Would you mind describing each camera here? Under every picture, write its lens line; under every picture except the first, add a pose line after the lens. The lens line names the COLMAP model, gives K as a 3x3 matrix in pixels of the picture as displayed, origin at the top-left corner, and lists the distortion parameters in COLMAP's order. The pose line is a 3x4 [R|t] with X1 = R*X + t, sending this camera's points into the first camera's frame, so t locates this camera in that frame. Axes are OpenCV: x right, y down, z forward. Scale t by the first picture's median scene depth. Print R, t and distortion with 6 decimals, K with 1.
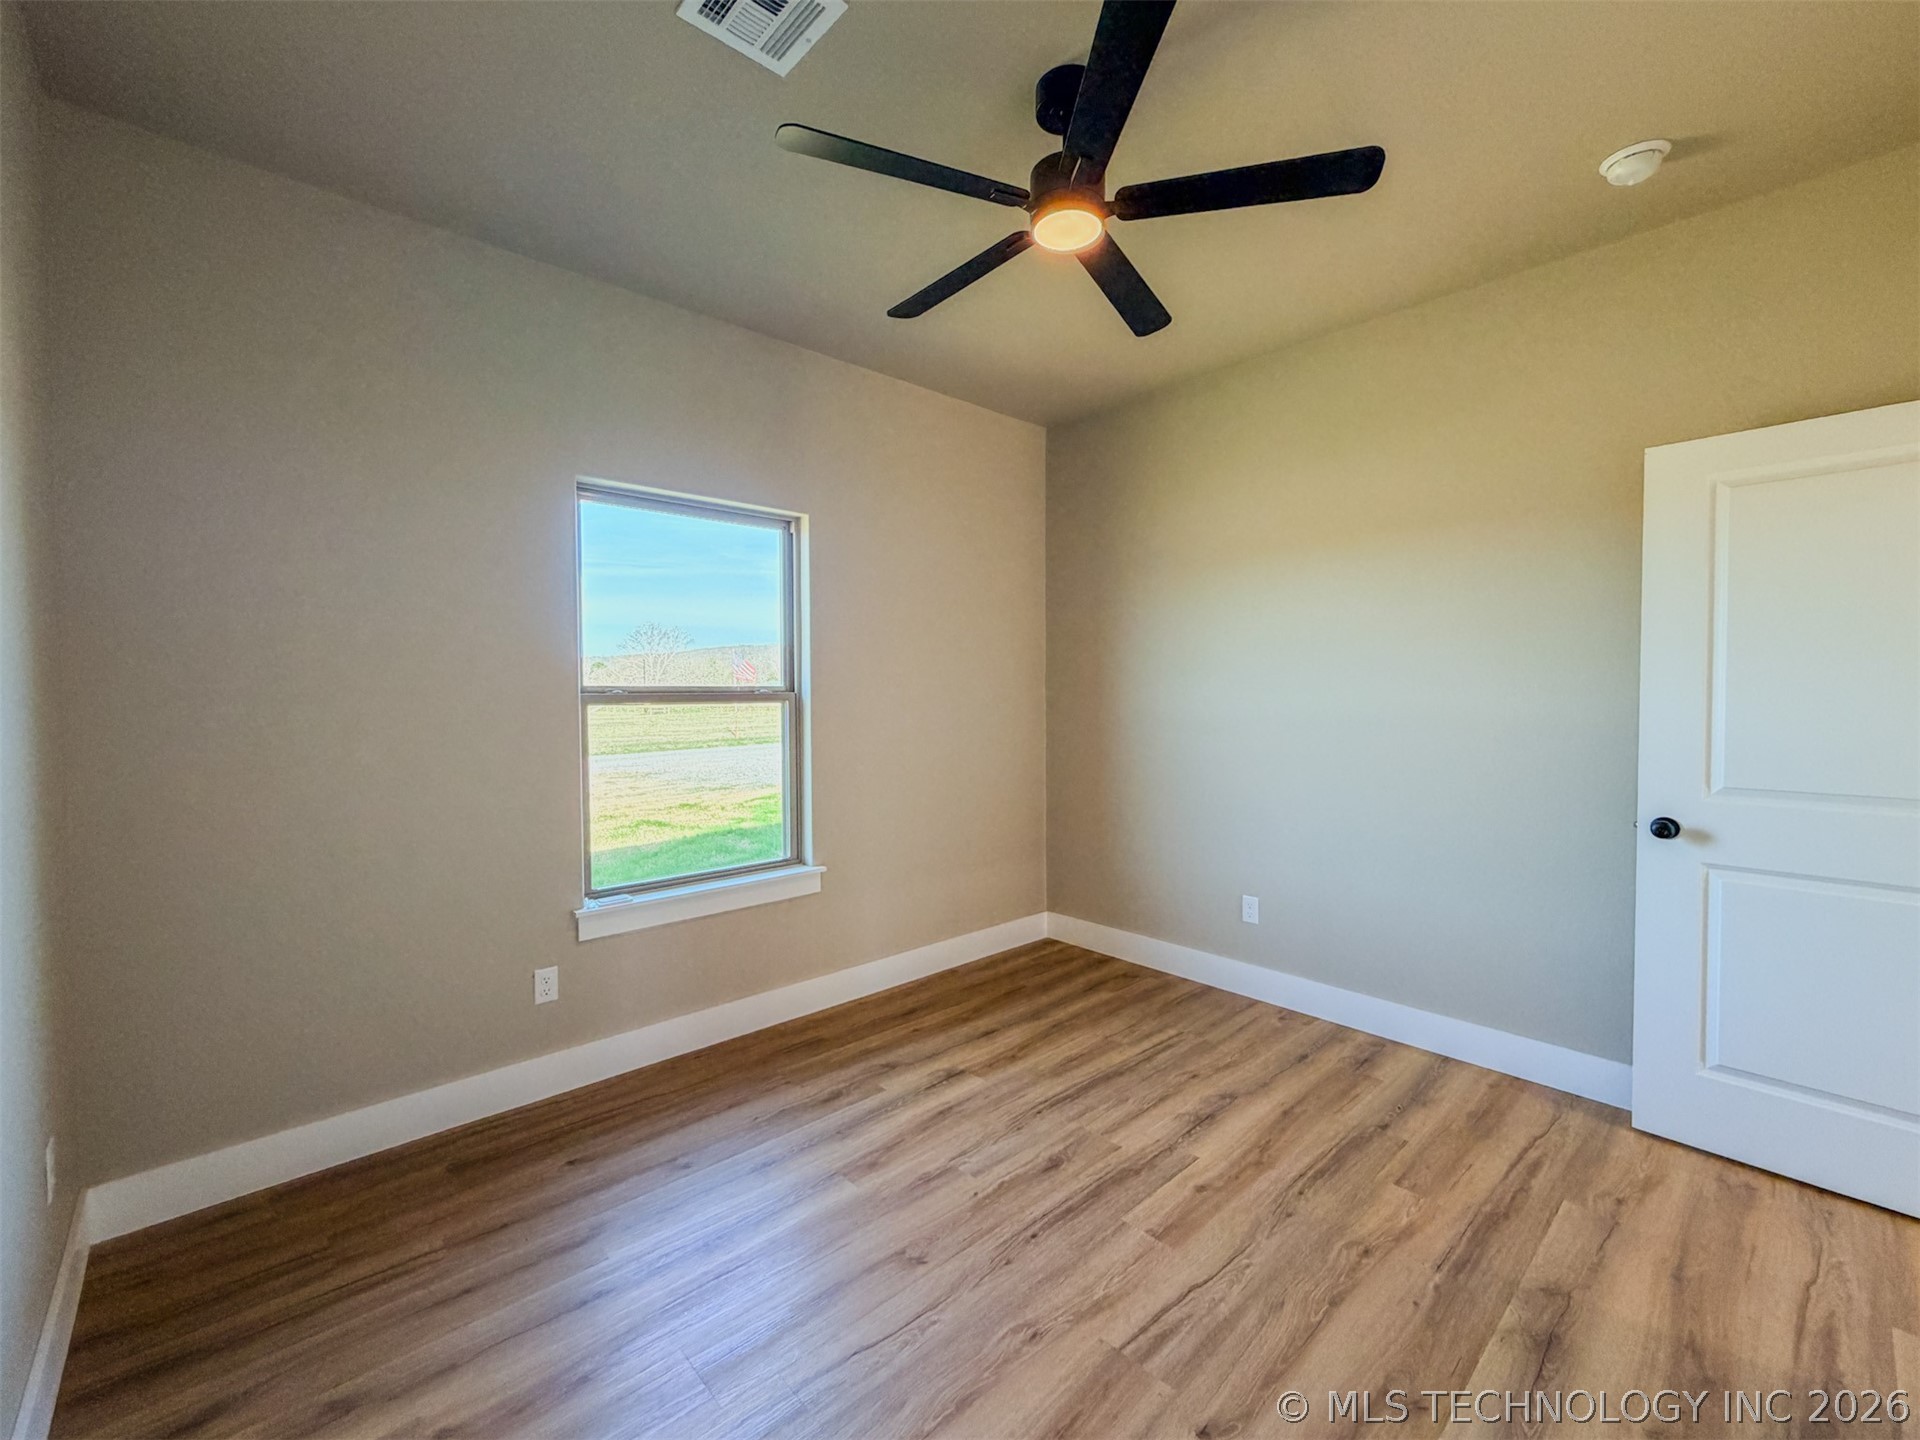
lens RADIAL K [[792.9, 0, 910.4], [0, 792.9, 736.6], [0, 0, 1]] dist [-0.000067, 0.000468]
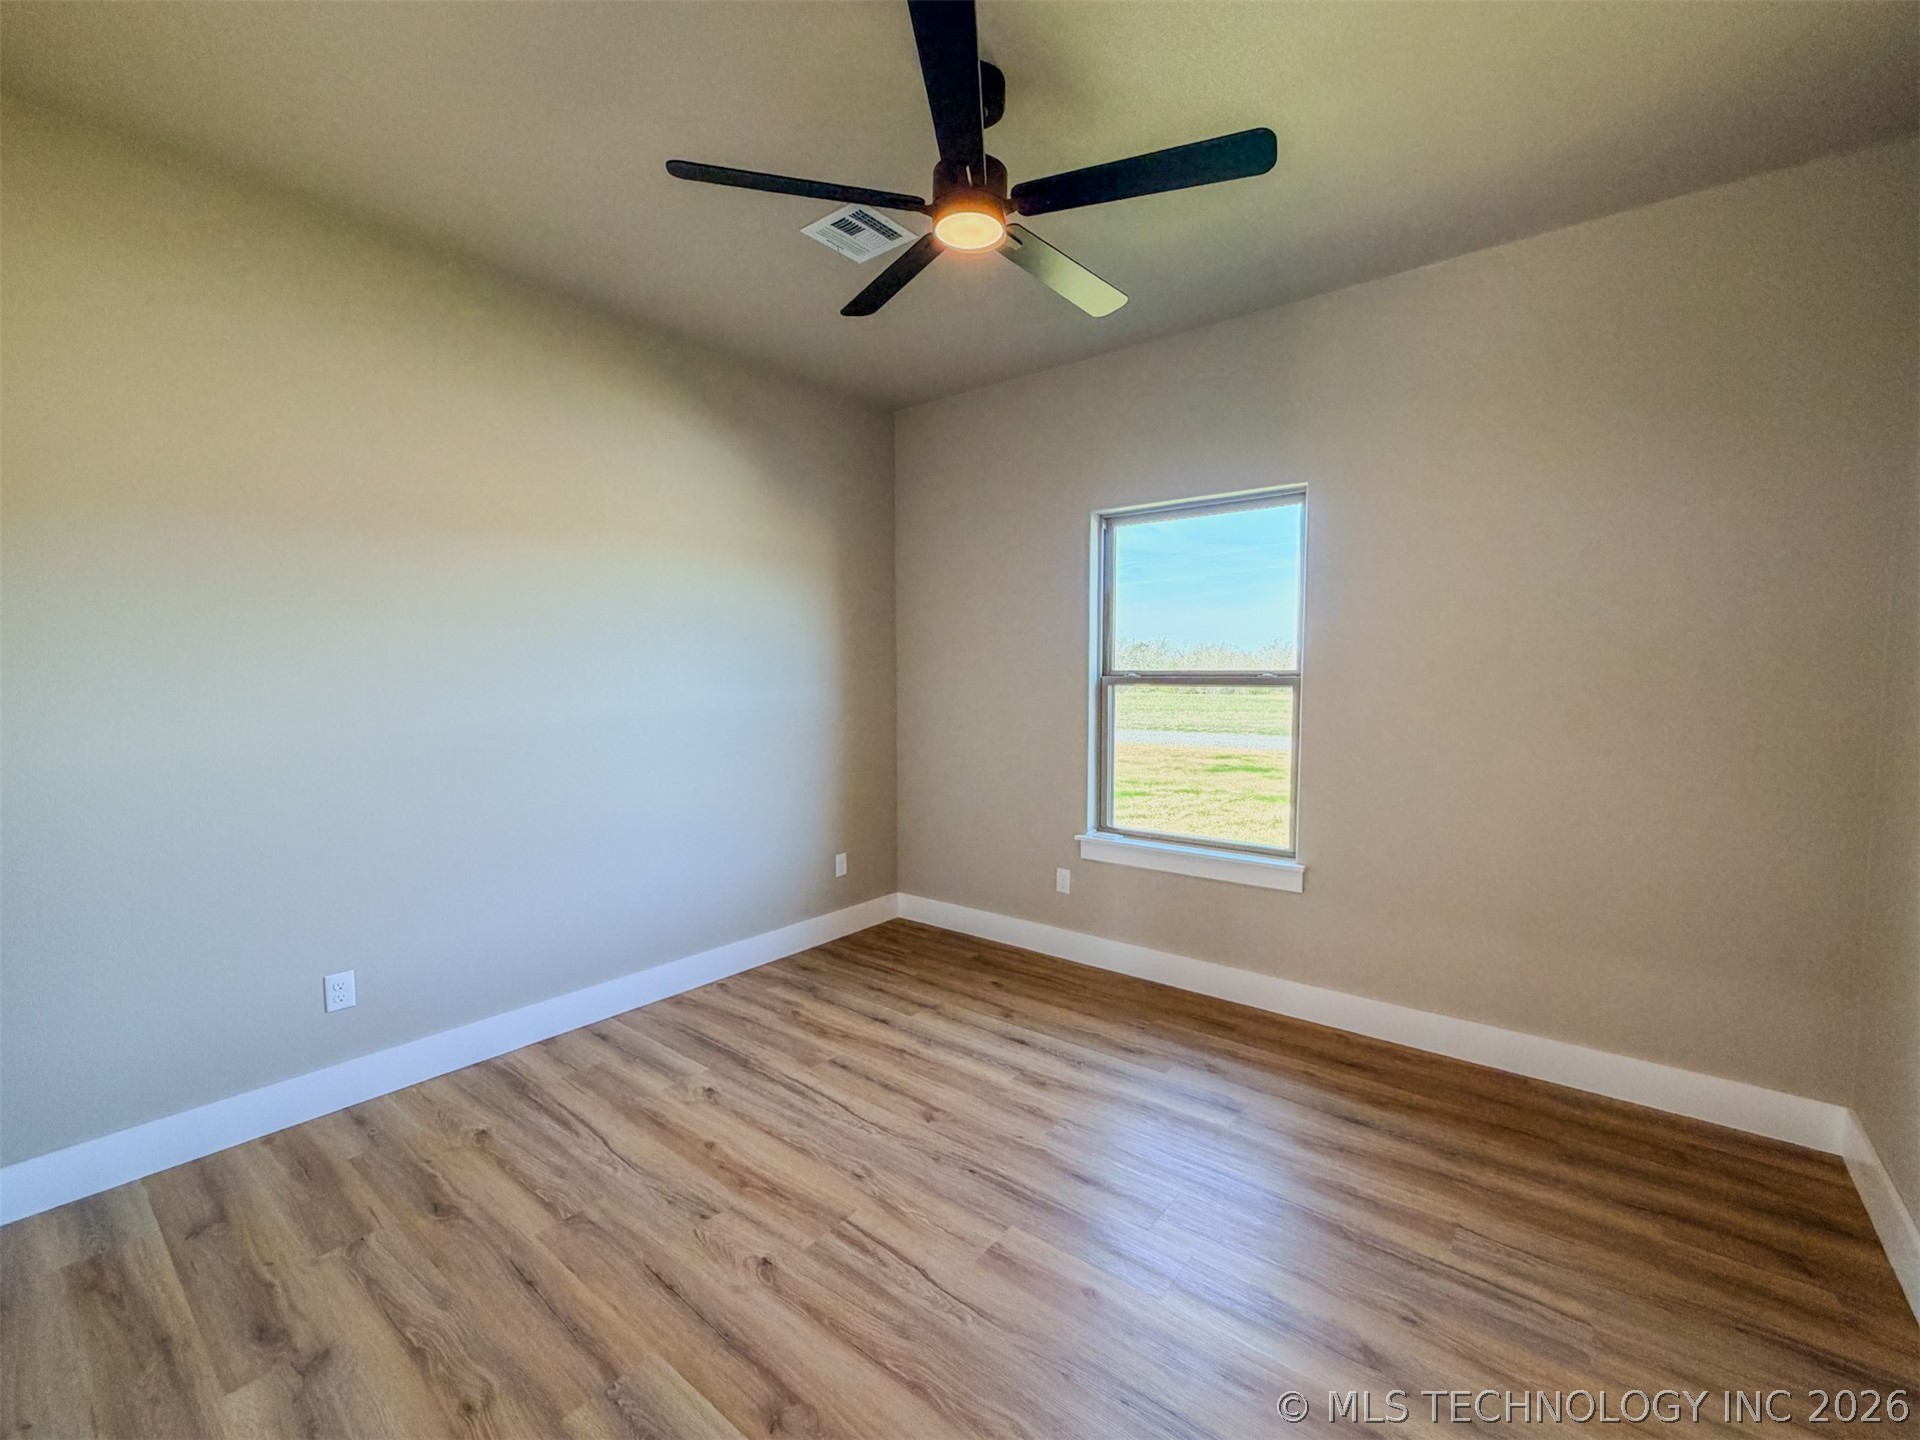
lens RADIAL K [[792.9, 0, 999.5], [0, 792.9, 729.2], [0, 0, 1]] dist [-0.000067, 0.000468]
pose [[0.203815, 0.069541, -0.976537, 0.862453], [-0.051527, 0.996854, 0.060233, -0.035604], [0.977653, 0.038041, 0.206757, 0.567972]]
